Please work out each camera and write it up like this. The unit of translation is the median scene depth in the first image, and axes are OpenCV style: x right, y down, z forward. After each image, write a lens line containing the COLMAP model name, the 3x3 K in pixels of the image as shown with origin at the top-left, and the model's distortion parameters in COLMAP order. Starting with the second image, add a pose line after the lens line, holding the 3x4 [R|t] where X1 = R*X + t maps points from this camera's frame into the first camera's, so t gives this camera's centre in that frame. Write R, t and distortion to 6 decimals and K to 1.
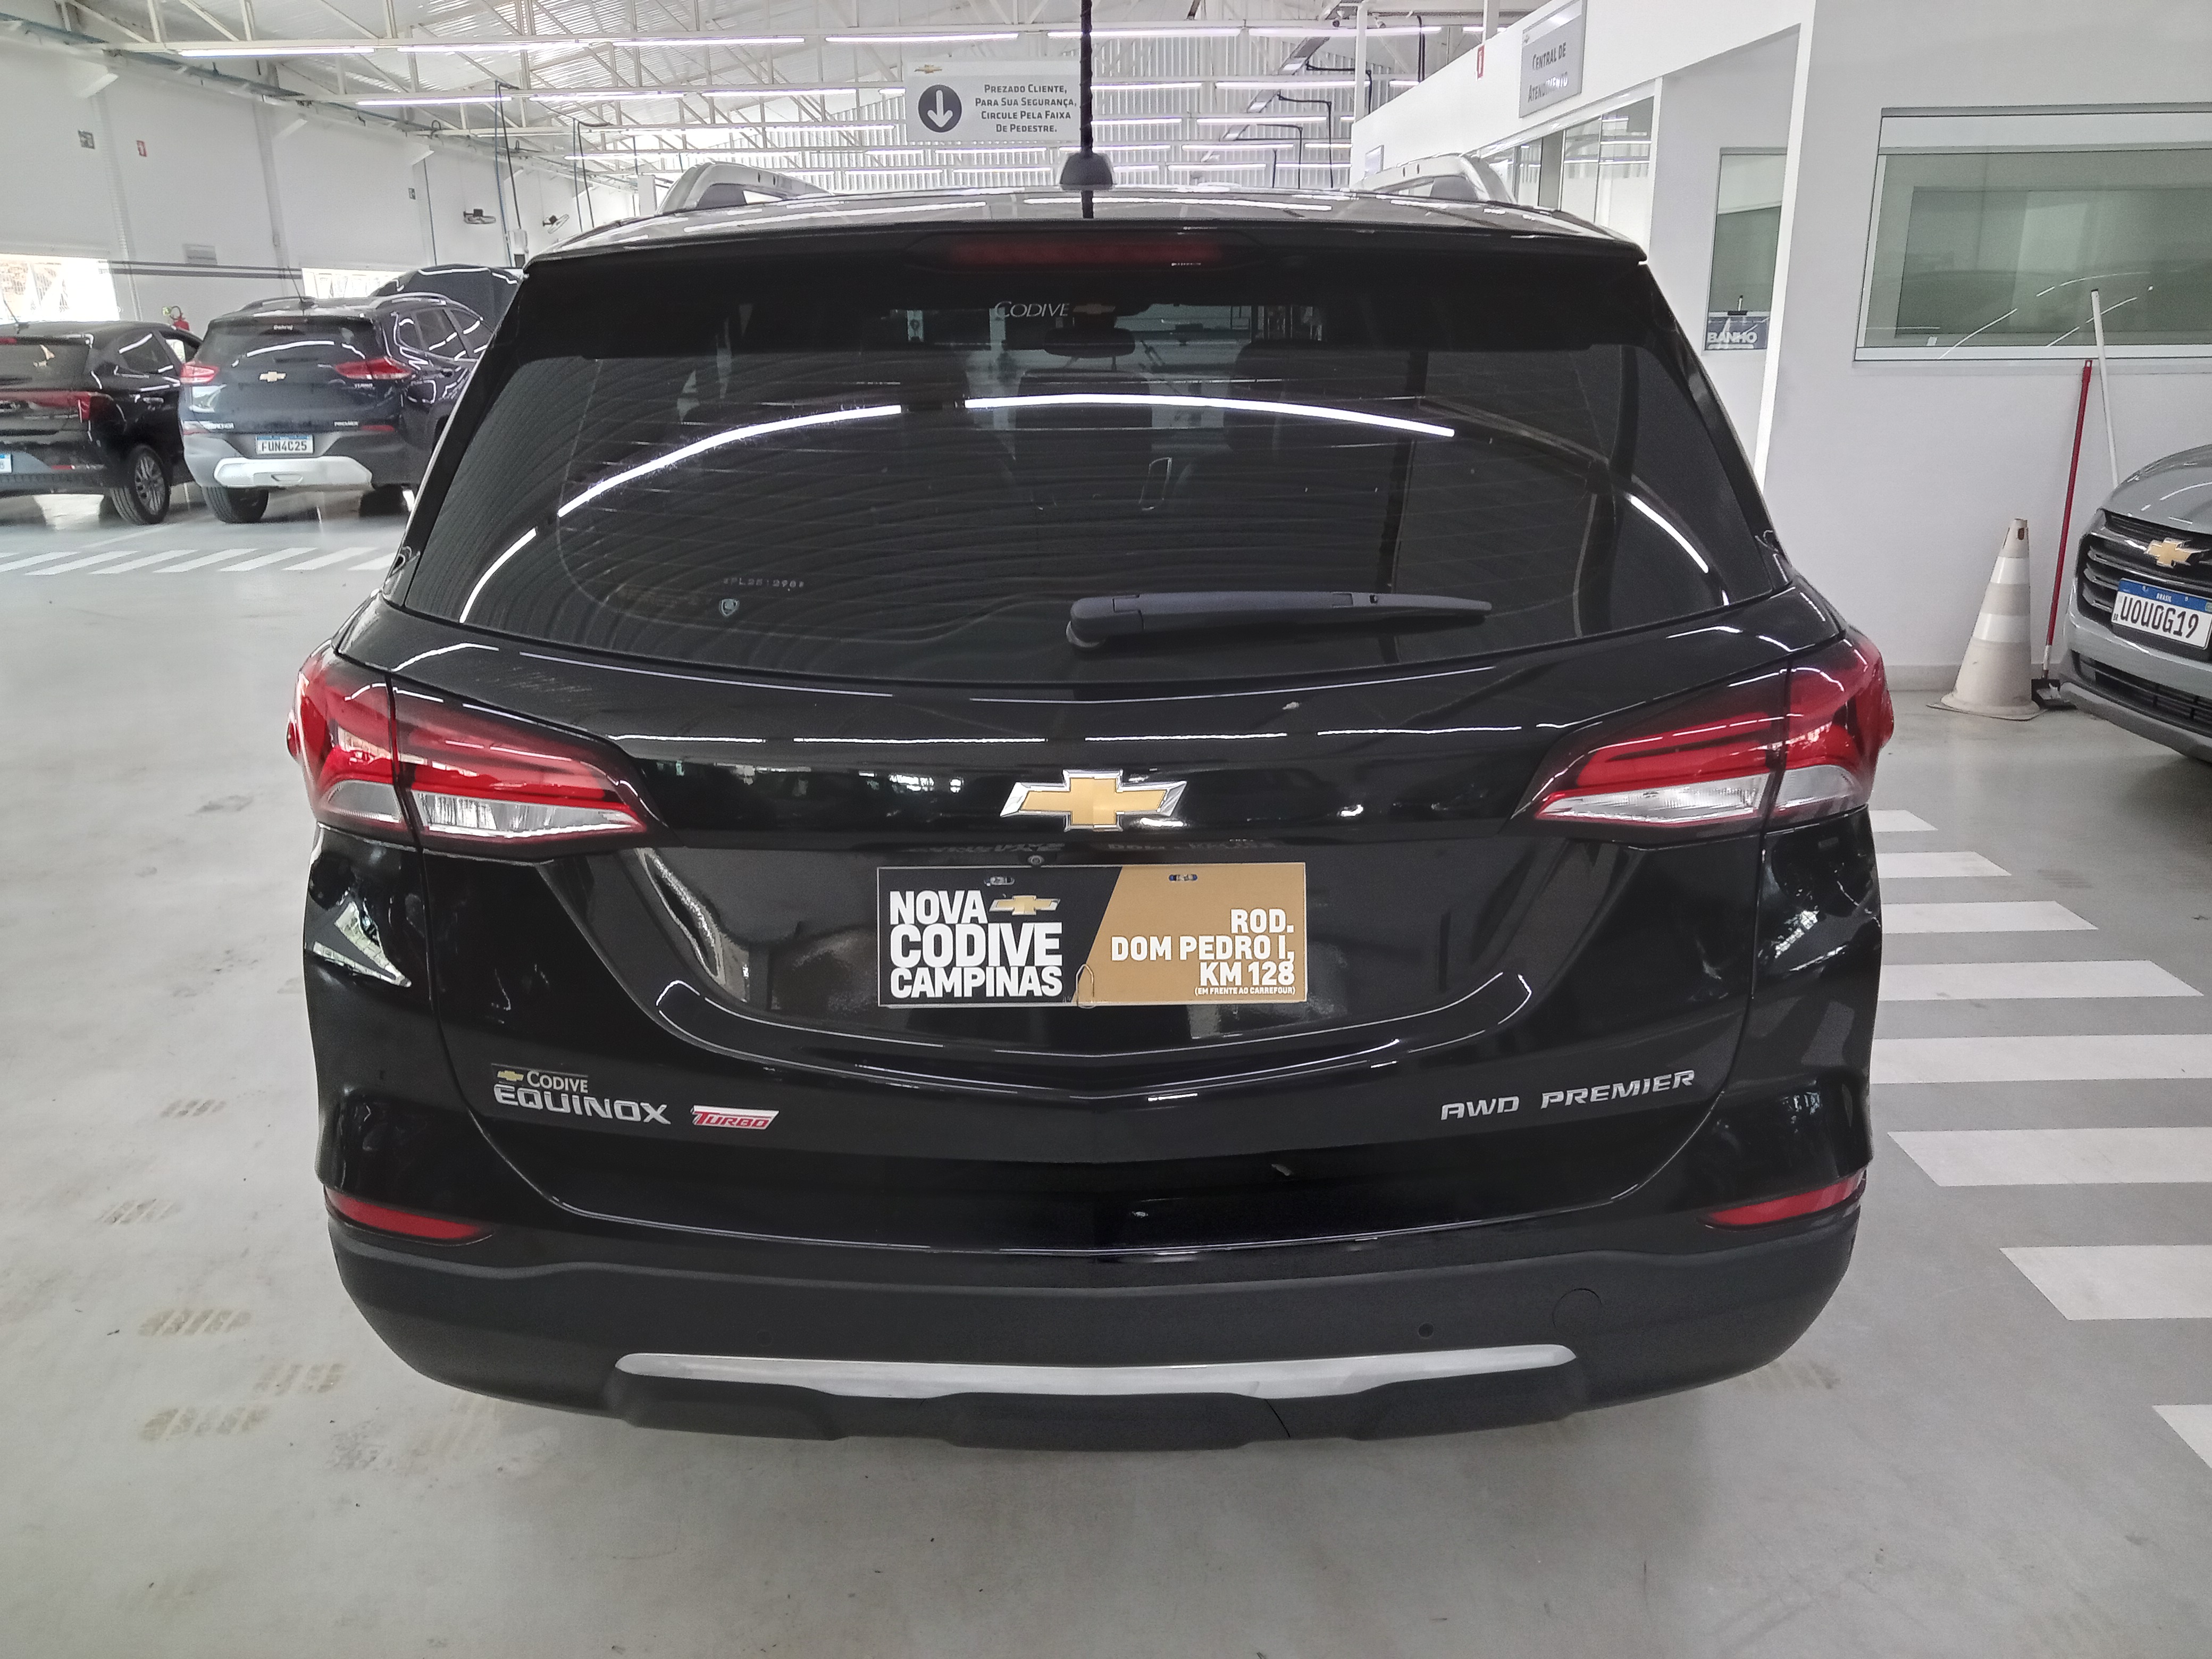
lens RADIAL K [[1625.2, 0, 1106.0], [0, 1625.2, 829.5], [0, 0, 1]] dist [-0.002814, 0.008066]
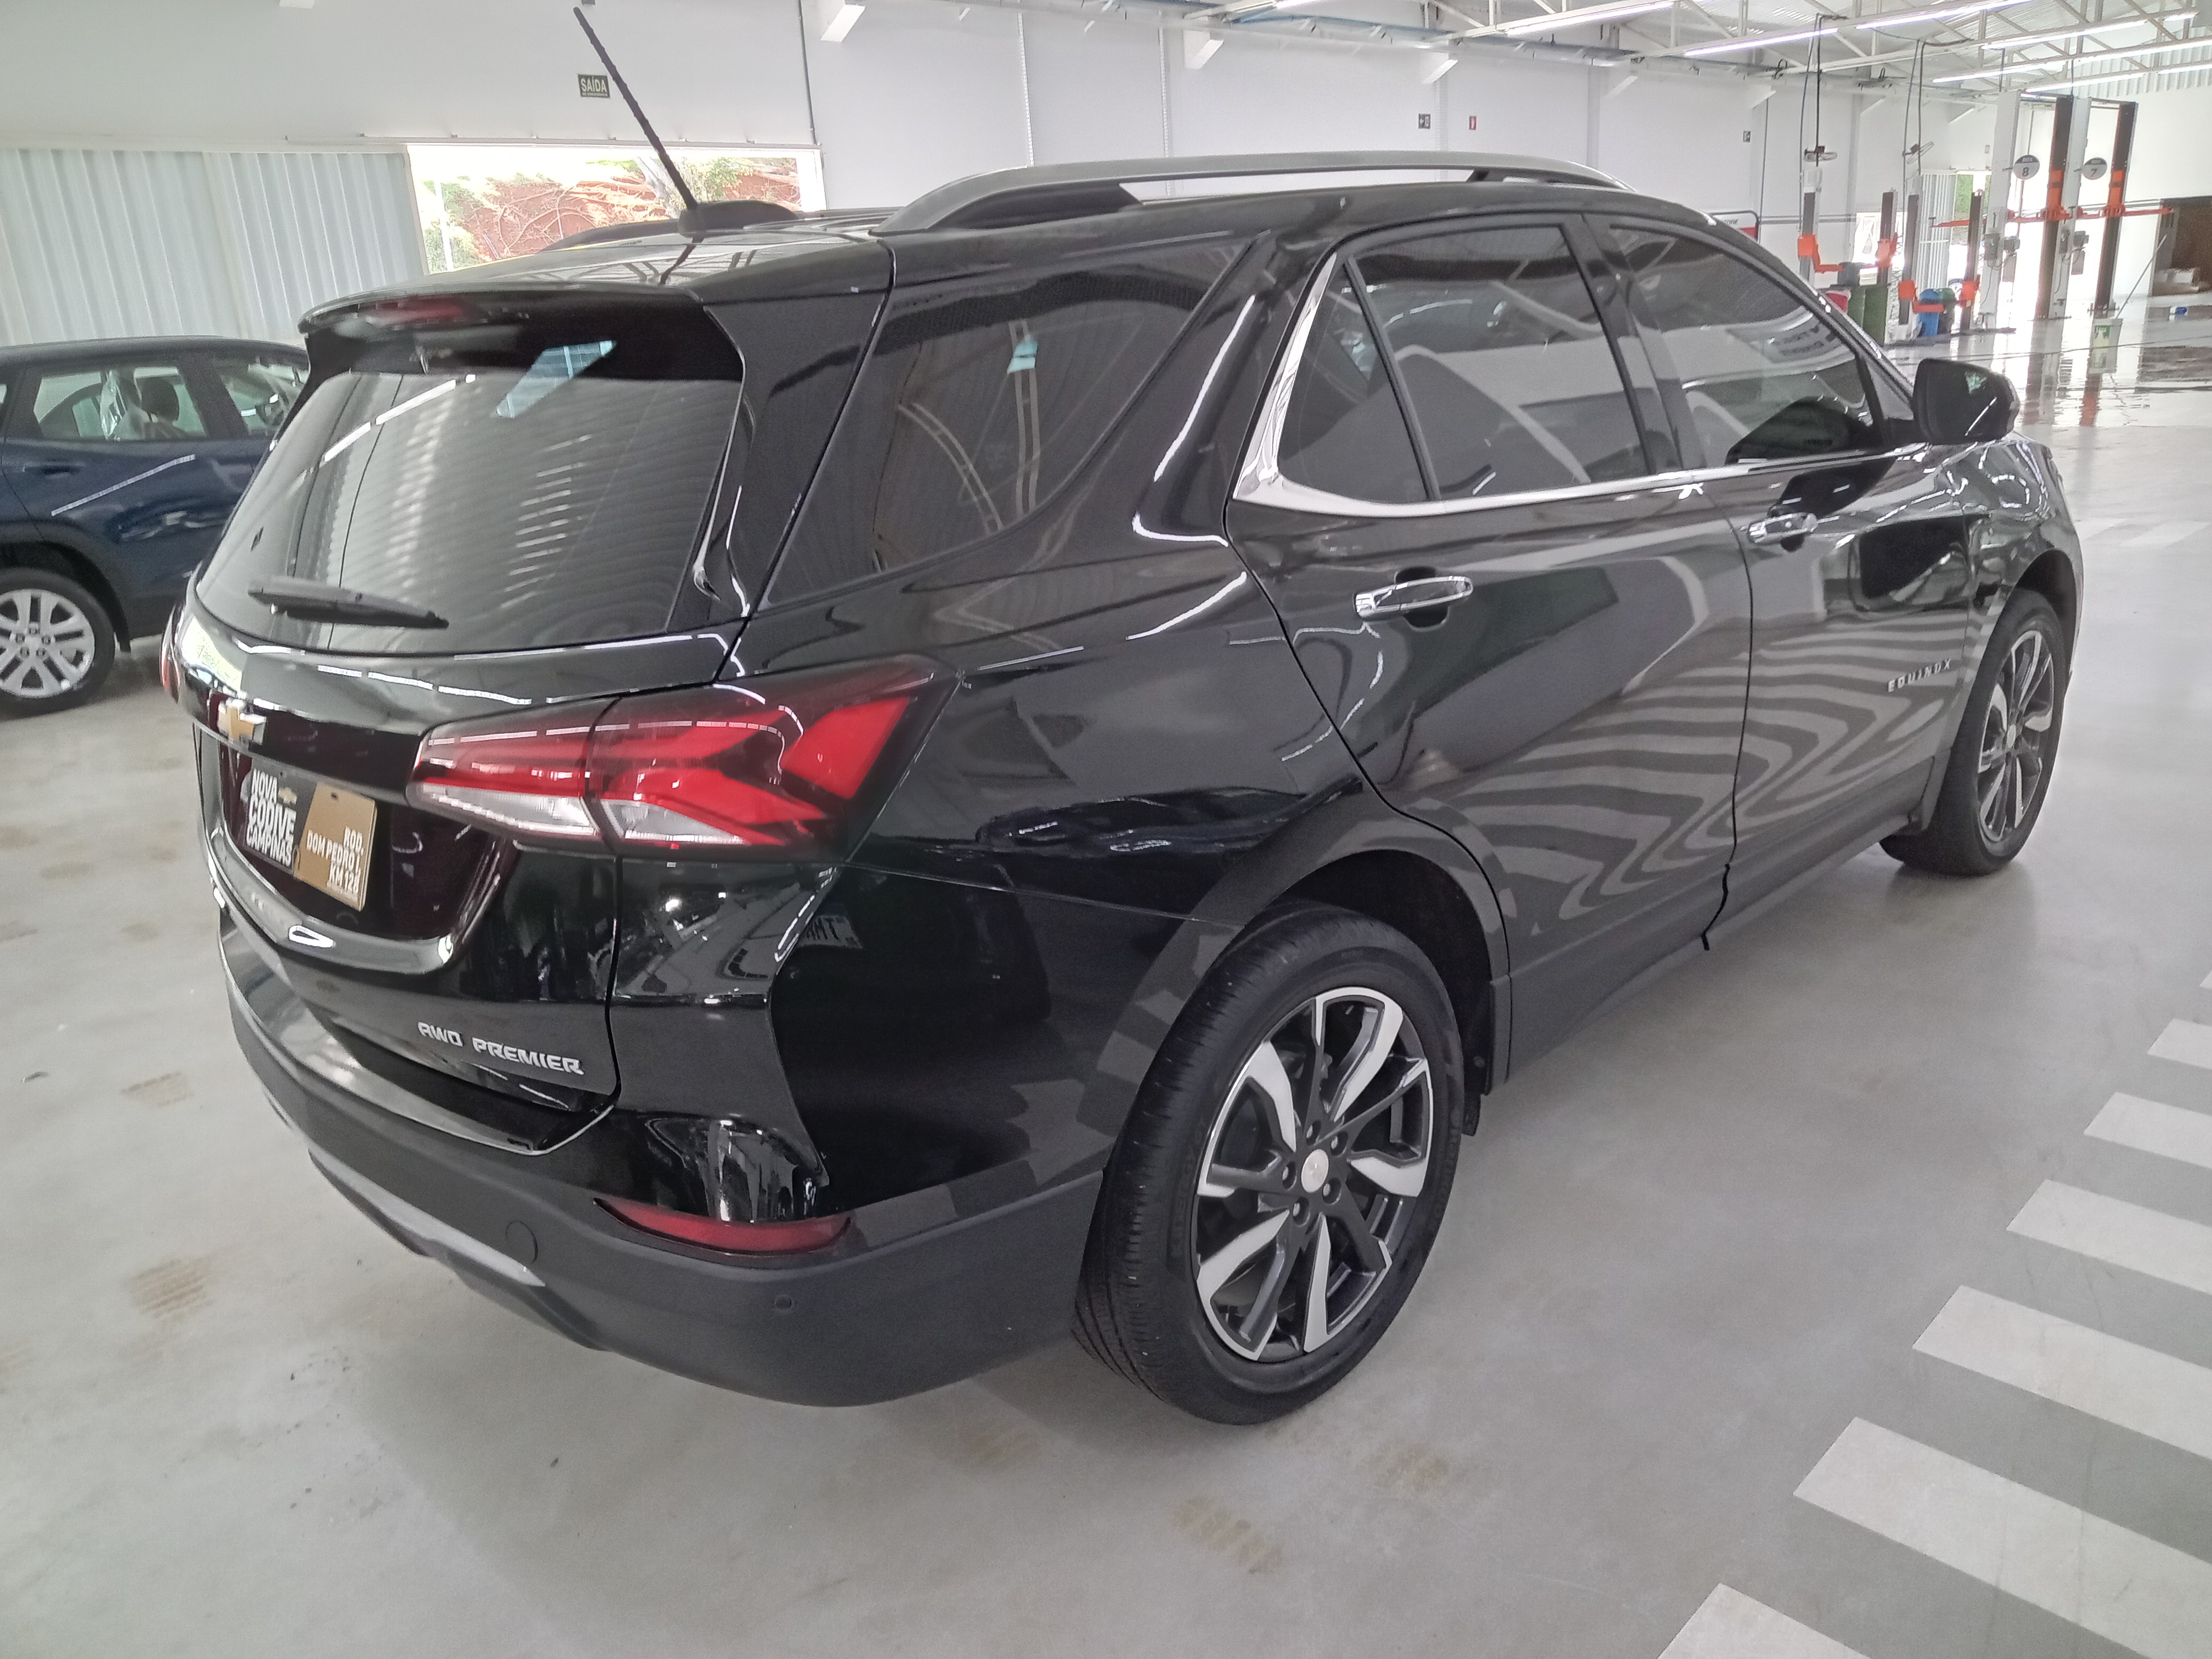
lens RADIAL K [[1648.0, 0, 1071.8], [0, 1648.0, 846.7], [0, 0, 1]] dist [0.002843, -0.061646]
pose [[0.685837, 0.197407, -0.700470, 0.110921], [-0.168631, 0.979419, 0.110913, -0.014179], [0.707948, 0.042053, 0.705011, 0.039182]]
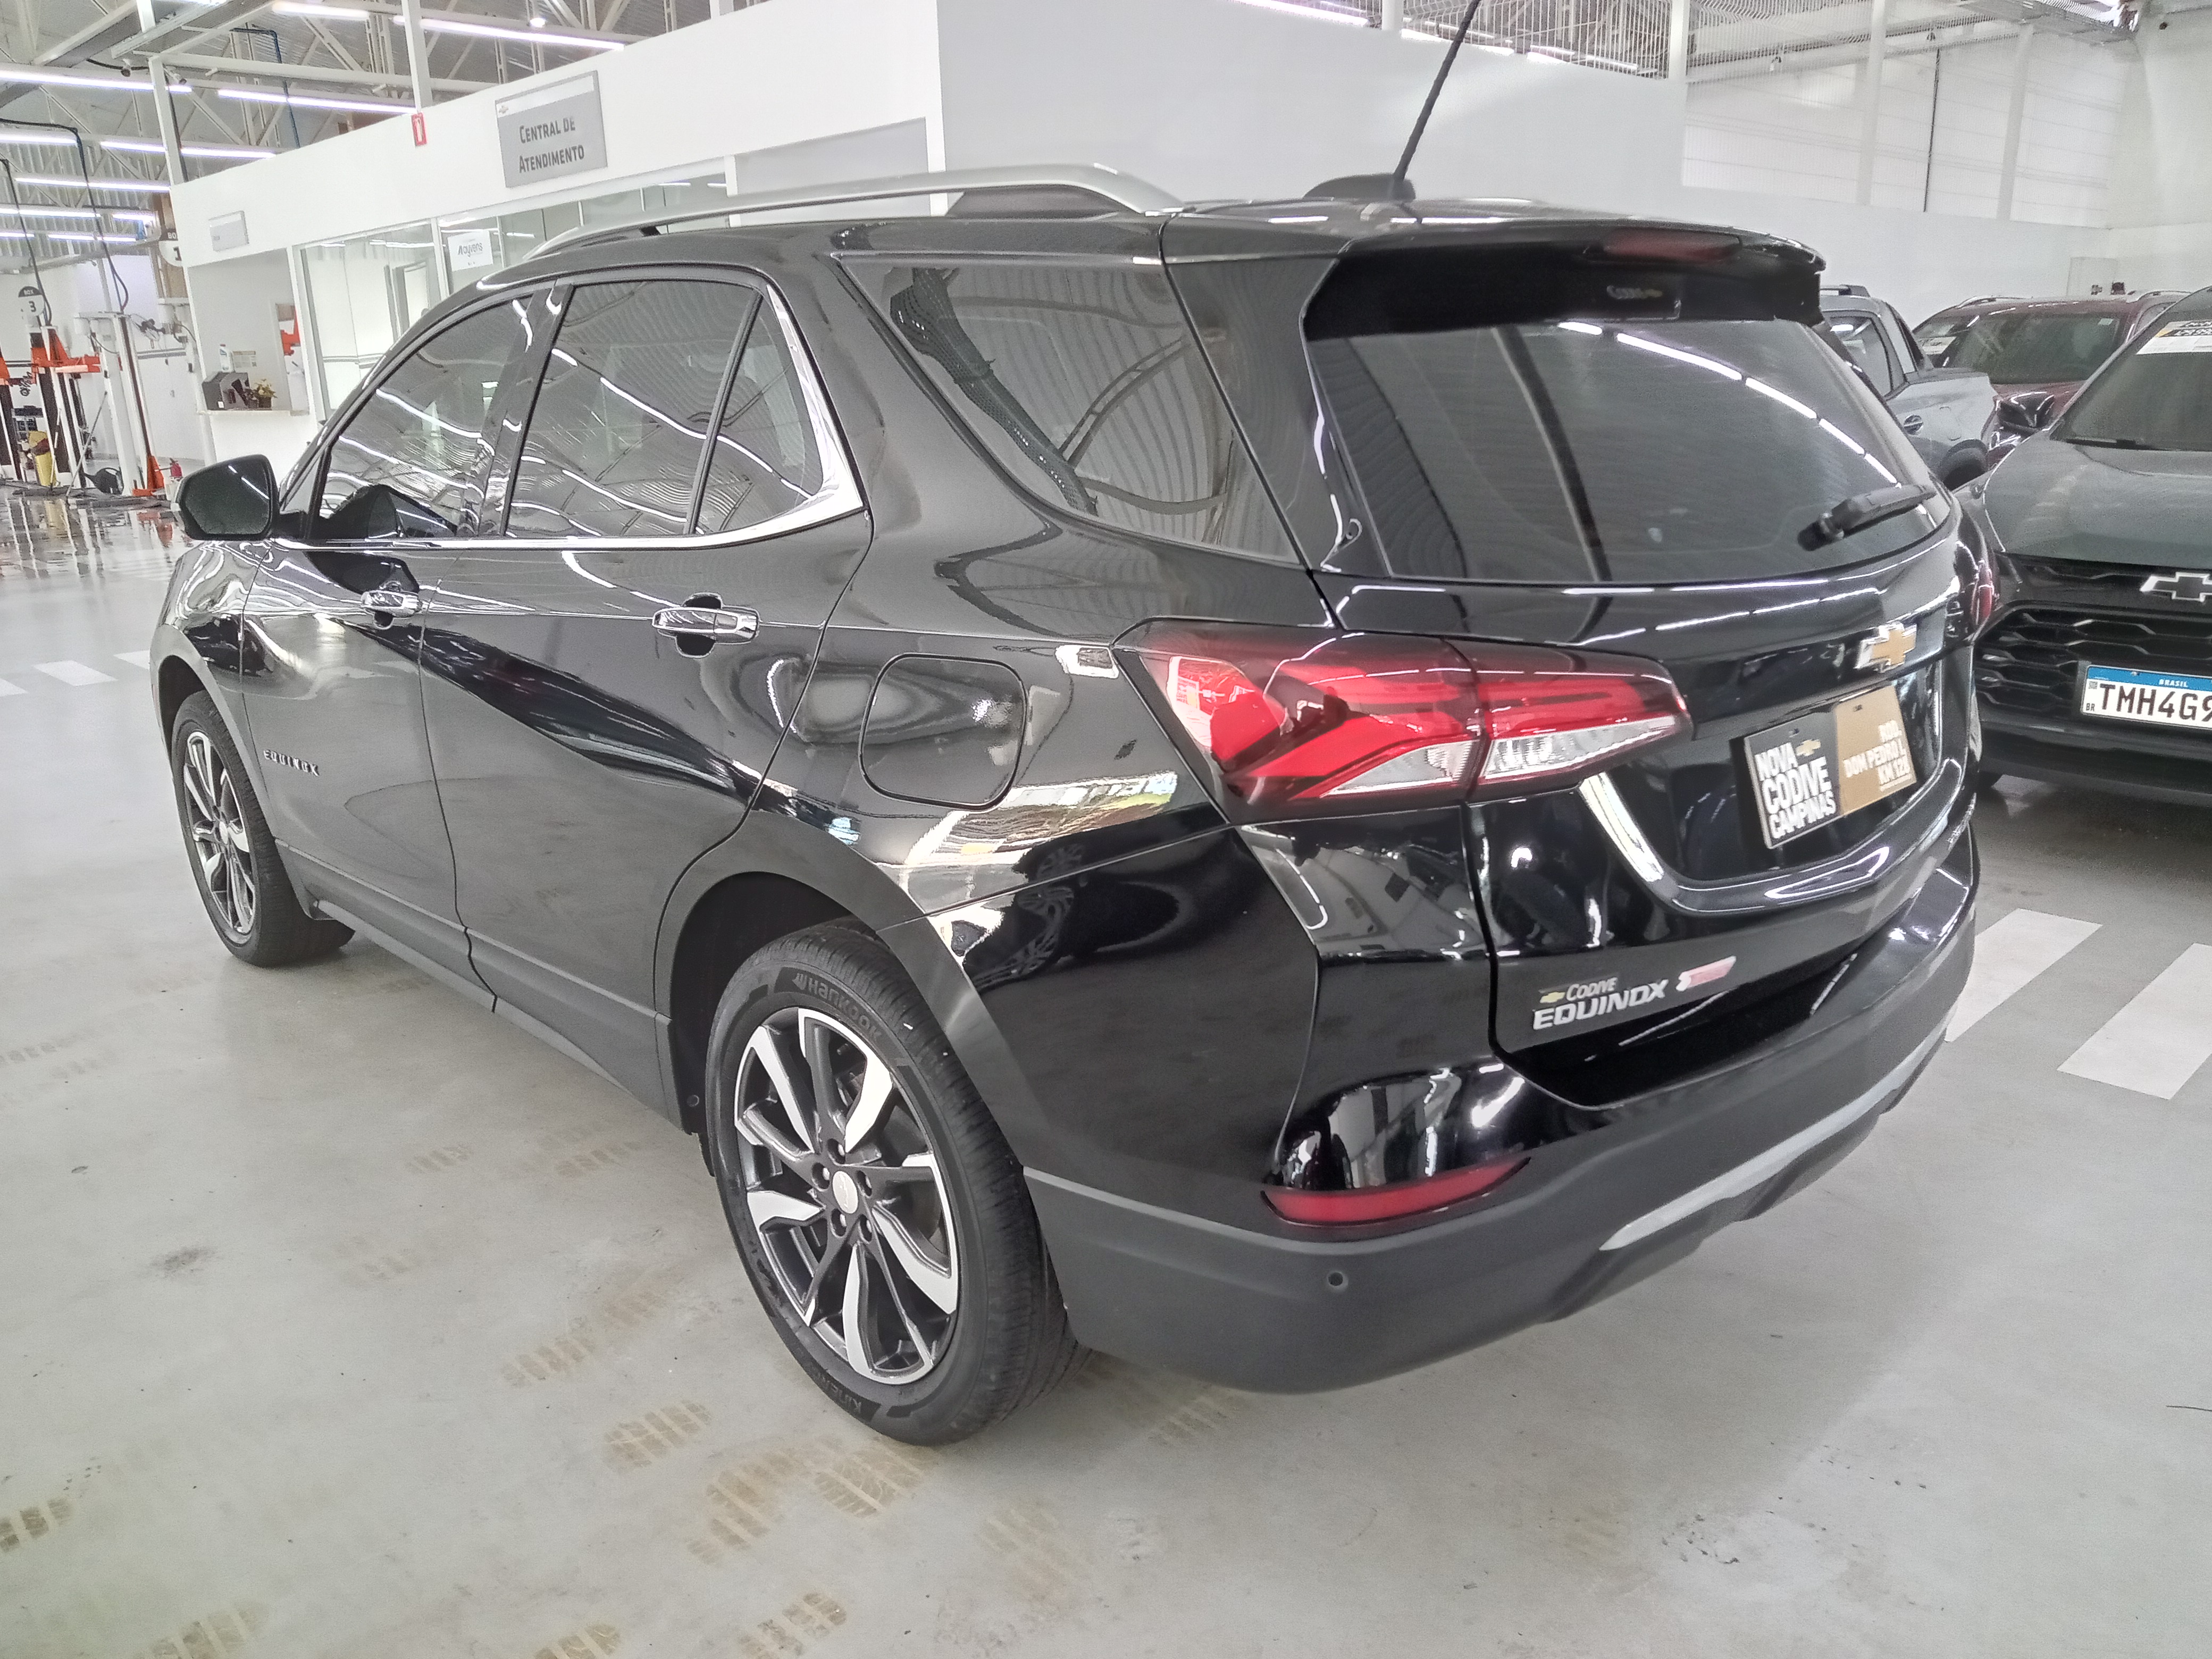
lens RADIAL K [[1625.2, 0, 1106.0], [0, 1625.2, 829.5], [0, 0, 1]] dist [-0.002814, 0.008066]
pose [[0.744320, -0.192990, 0.639330, -0.102831], [0.223436, 0.974128, 0.033924, -0.004591], [-0.629336, 0.117599, 0.768184, 0.029957]]
